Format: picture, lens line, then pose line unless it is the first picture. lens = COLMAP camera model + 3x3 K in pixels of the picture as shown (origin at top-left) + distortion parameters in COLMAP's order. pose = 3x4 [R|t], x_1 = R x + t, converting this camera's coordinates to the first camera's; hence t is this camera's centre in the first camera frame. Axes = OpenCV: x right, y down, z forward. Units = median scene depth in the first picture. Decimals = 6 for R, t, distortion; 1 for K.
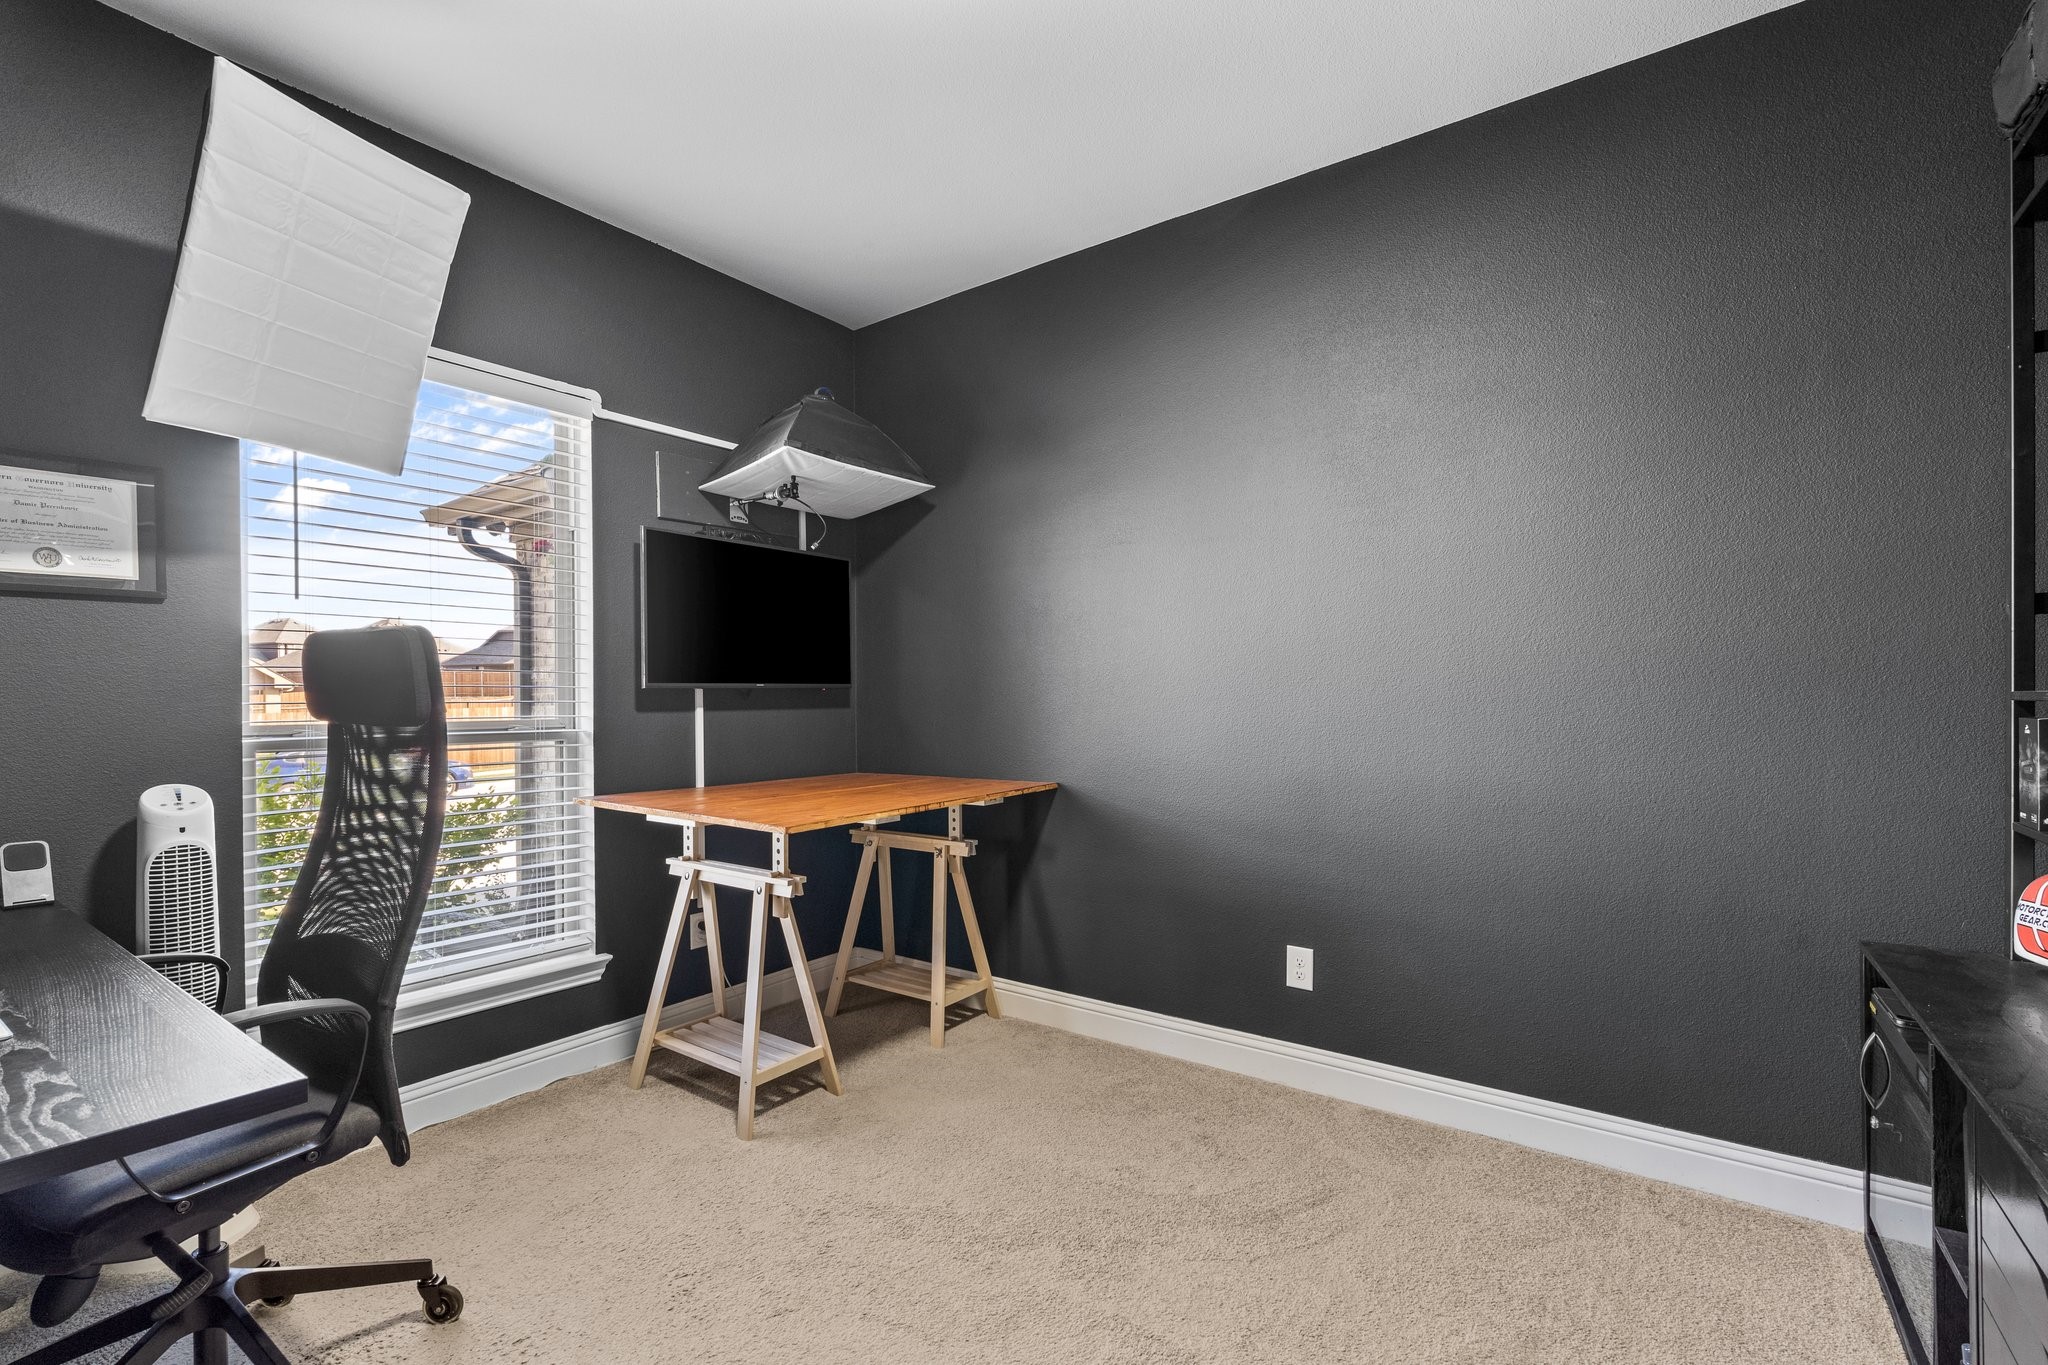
lens RADIAL K [[899.4, 0, 1022.7], [0, 899.4, 692.5], [0, 0, 1]] dist [-0.003149, -0.000133]
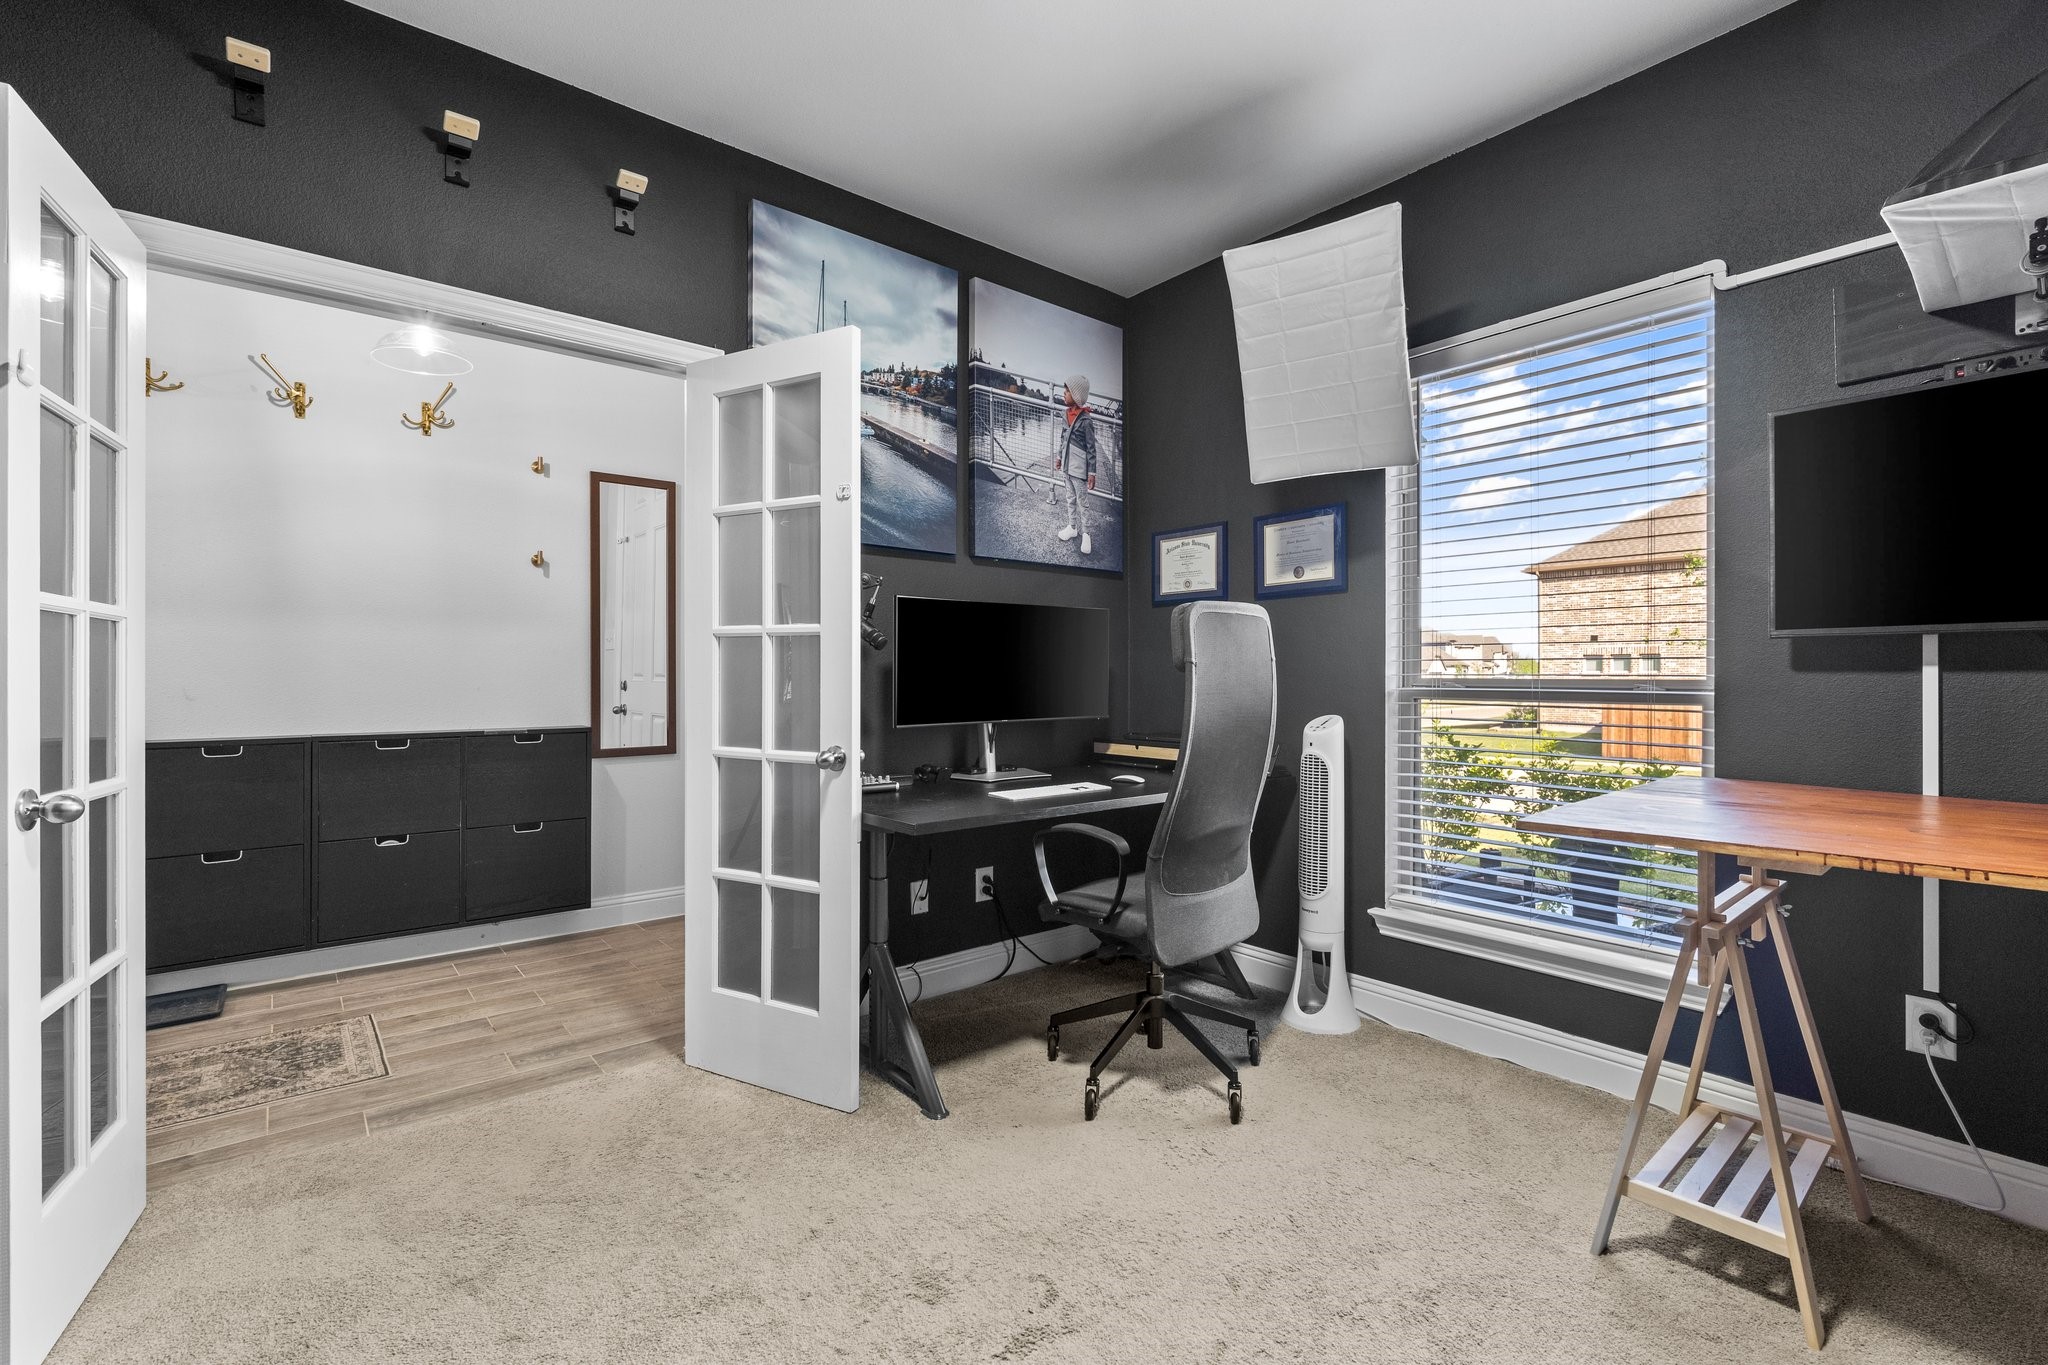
lens RADIAL K [[873.8, 0, 1053.9], [0, 873.8, 677.5], [0, 0, 1]] dist [-0.002929, -0.000665]
pose [[-0.236803, 0.011501, -0.971490, 0.402356], [0.005905, 0.999928, 0.010398, 0.016641], [0.971540, -0.003275, -0.236854, 0.617223]]
